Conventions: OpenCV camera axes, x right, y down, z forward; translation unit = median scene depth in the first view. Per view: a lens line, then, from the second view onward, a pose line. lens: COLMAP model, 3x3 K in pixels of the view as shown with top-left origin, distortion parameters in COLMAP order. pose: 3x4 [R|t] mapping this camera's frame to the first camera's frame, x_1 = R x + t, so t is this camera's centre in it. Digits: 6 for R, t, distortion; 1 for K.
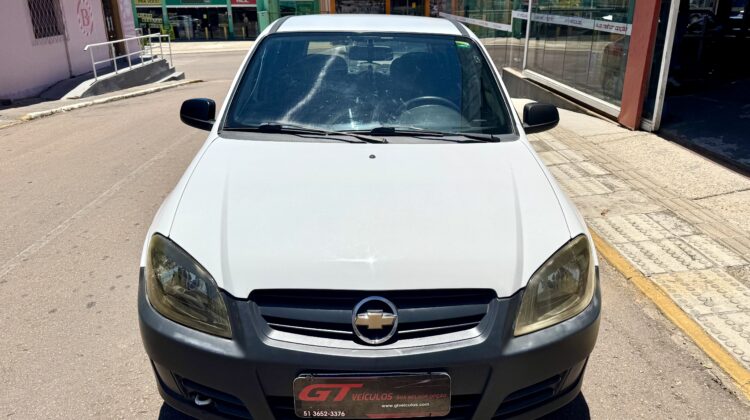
lens RADIAL K [[613.3, 0, 383.6], [0, 613.3, 208.3], [0, 0, 1]] dist [0.056924, -0.004011]
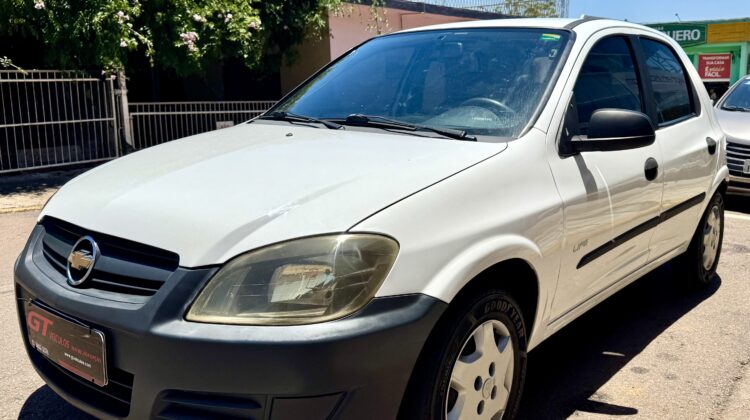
lens RADIAL K [[678.0, 0, 375.0], [0, 678.0, 210.0], [0, 0, 1]] dist [0.011991, 0.002433]
pose [[0.744991, 0.118737, -0.656422, 0.959522], [-0.211287, 0.975368, -0.063366, 0.075245], [0.632729, 0.185901, 0.751728, 0.477945]]
